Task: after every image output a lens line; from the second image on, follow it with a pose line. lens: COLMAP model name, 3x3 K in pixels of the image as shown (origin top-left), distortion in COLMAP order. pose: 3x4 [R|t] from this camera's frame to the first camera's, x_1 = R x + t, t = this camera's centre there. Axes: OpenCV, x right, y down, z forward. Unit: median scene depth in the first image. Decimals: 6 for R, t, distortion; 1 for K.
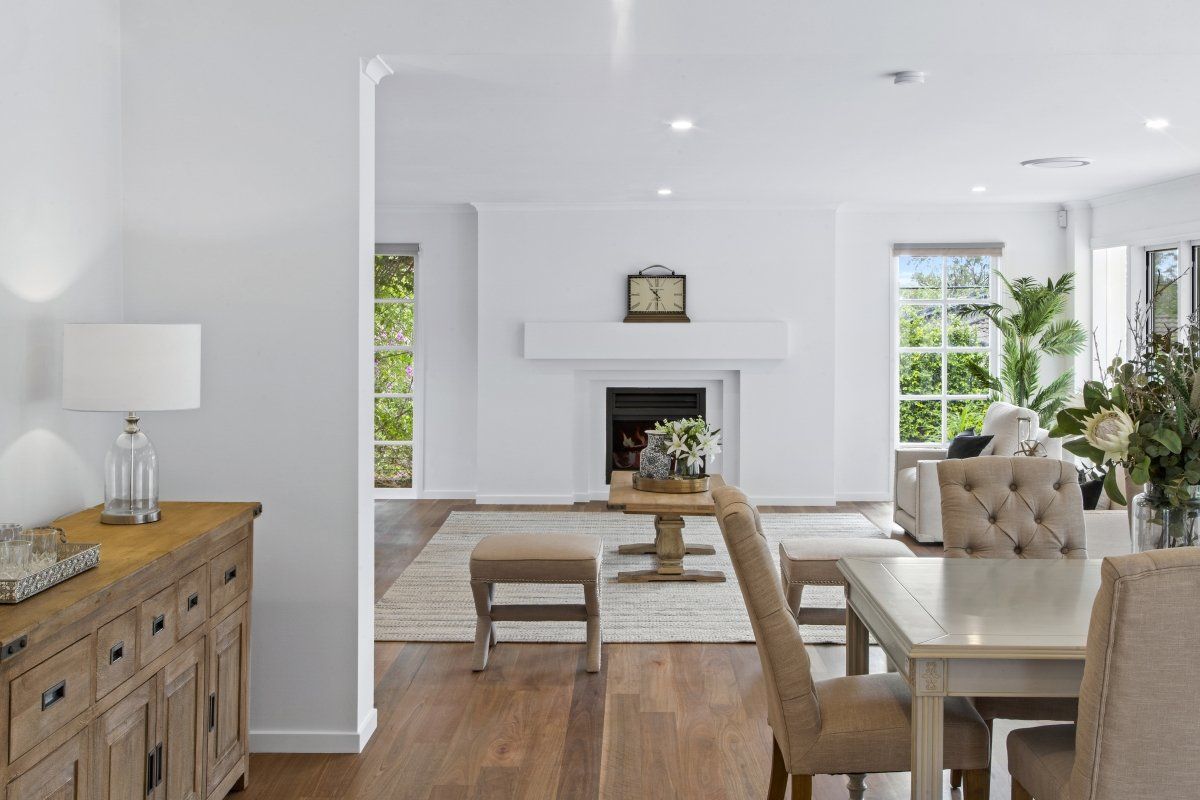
lens RADIAL K [[1400.0, 0, 600.0], [0, 1400.0, 400.0], [0, 0, 1]] dist [-0.009714, -0.006641]
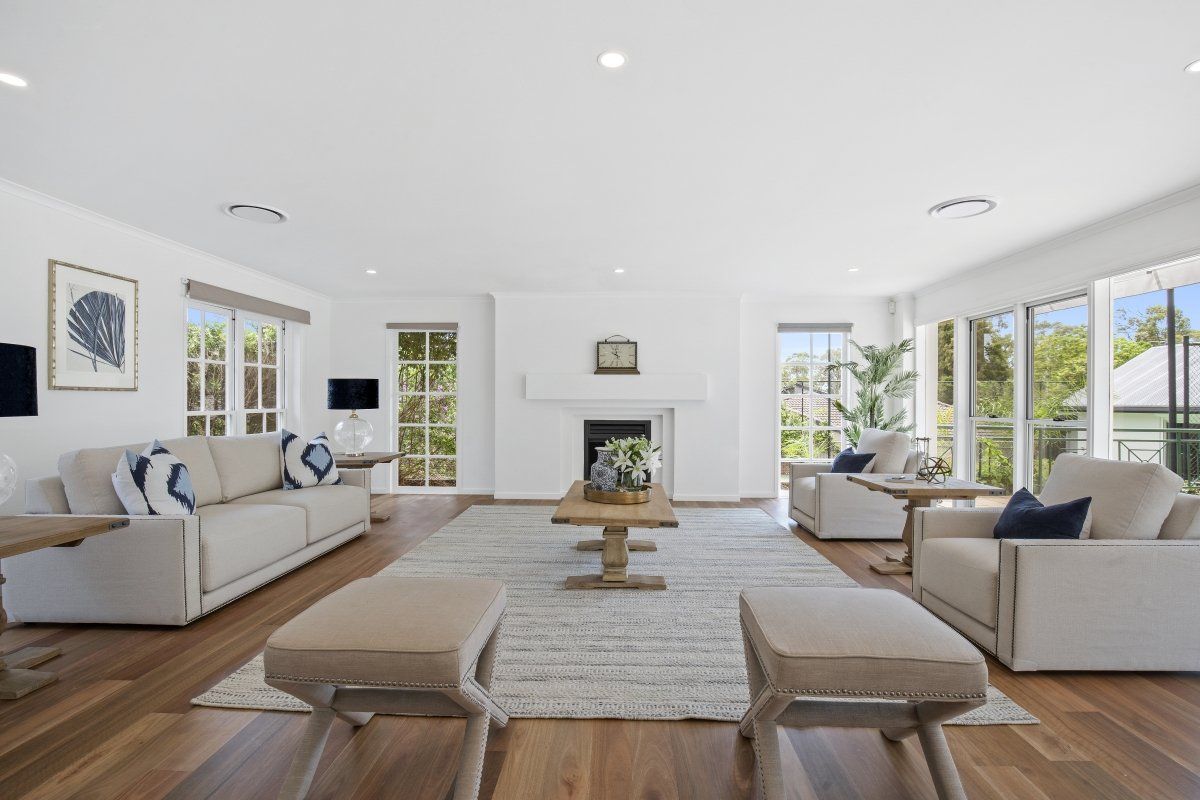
lens RADIAL K [[566.3, 0, 600.0], [0, 566.3, 400.0], [0, 0, 1]] dist [-0.016151, -0.000053]
pose [[0.999764, 0.004495, -0.021251, 0.045251], [-0.005951, 0.997601, -0.068969, 0.014953], [0.020890, 0.069079, 0.997392, 0.528701]]
